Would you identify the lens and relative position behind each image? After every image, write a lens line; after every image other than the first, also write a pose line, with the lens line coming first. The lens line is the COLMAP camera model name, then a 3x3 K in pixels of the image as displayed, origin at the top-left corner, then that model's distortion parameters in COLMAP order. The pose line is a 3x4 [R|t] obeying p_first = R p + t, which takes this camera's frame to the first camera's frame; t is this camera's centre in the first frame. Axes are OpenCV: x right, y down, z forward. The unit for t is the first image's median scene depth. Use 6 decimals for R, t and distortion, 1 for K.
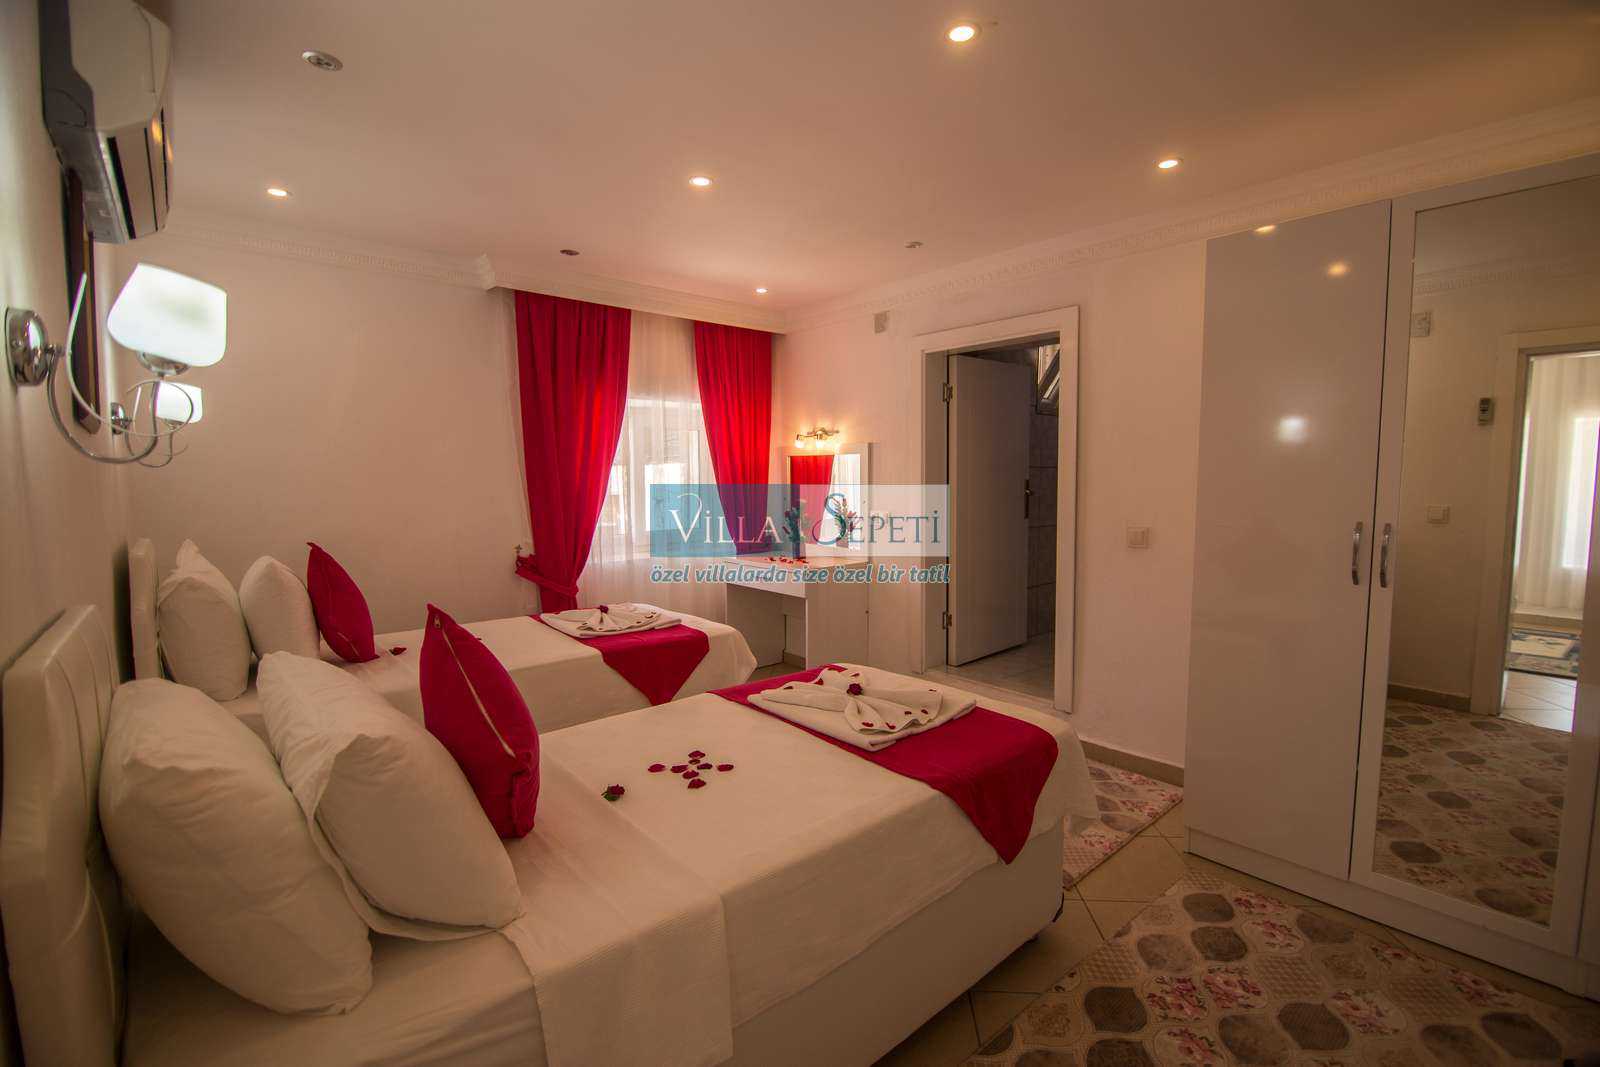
lens RADIAL K [[723.3, 0, 803.2], [0, 723.3, 533.6], [0, 0, 1]] dist [-0.016383, 0.000324]
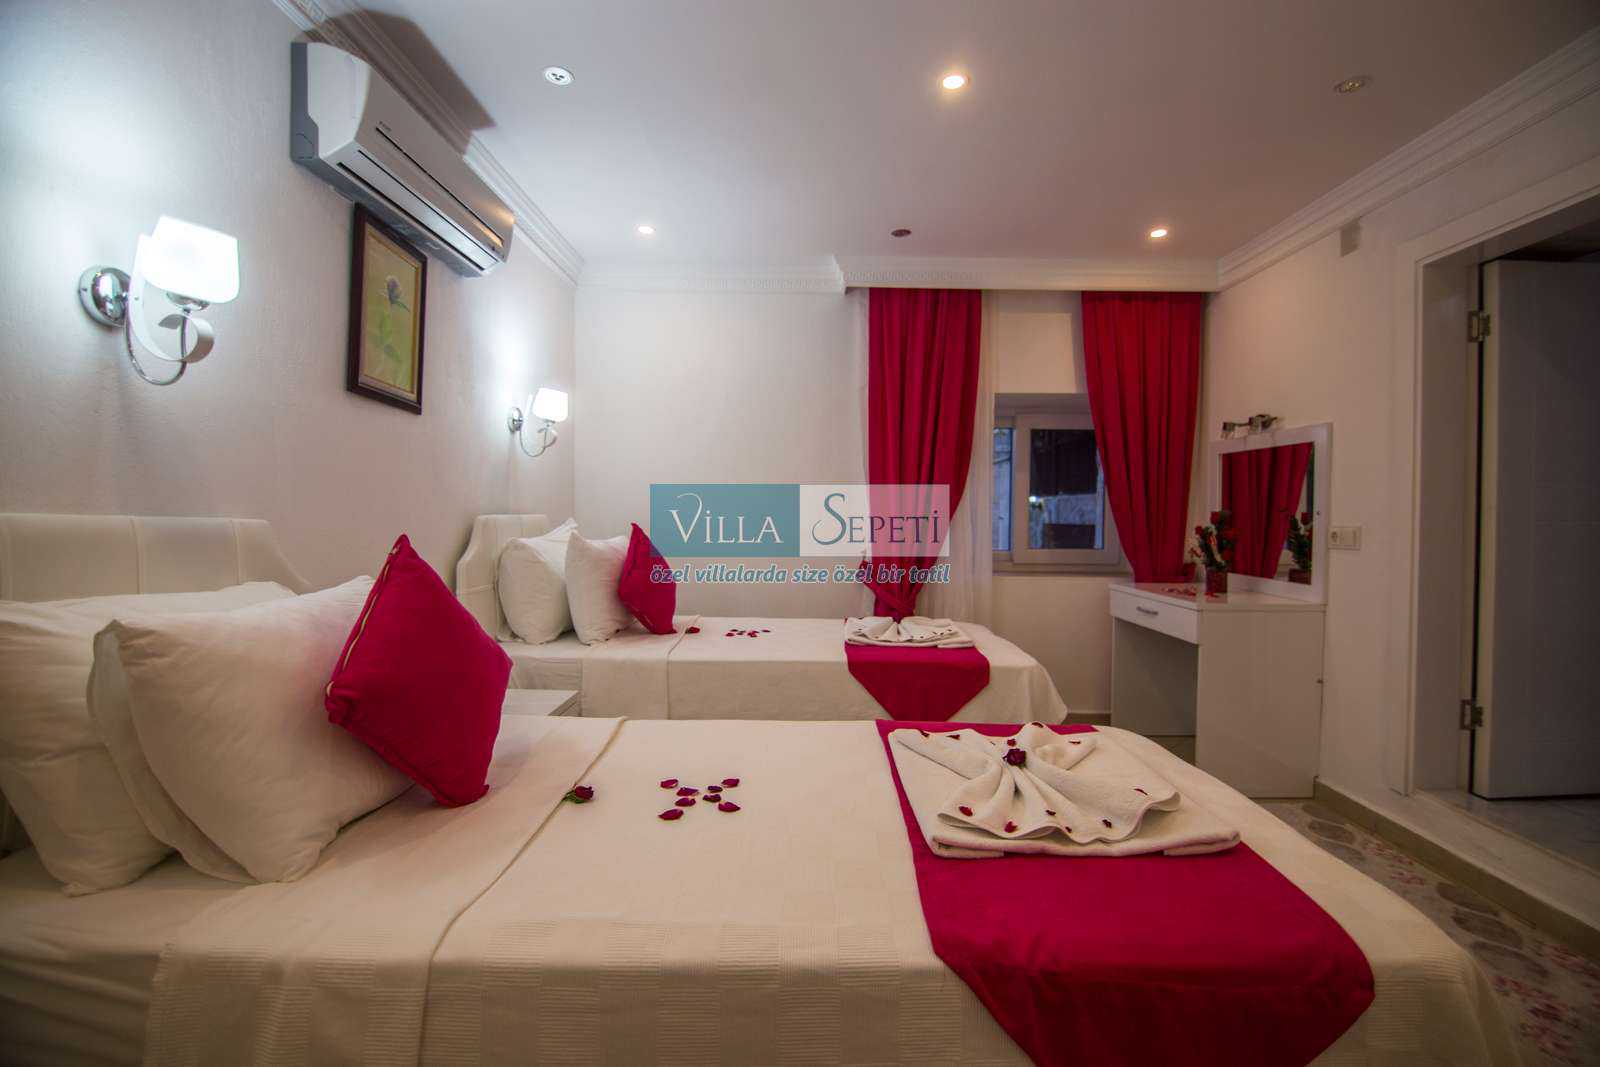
lens RADIAL K [[723.3, 0, 799.1], [0, 723.3, 530.0], [0, 0, 1]] dist [-0.016383, 0.000324]
pose [[0.747996, 0.028018, -0.663111, 0.252765], [-0.069333, 0.996941, -0.036086, 0.043783], [0.660072, 0.072967, 0.747650, 0.303377]]
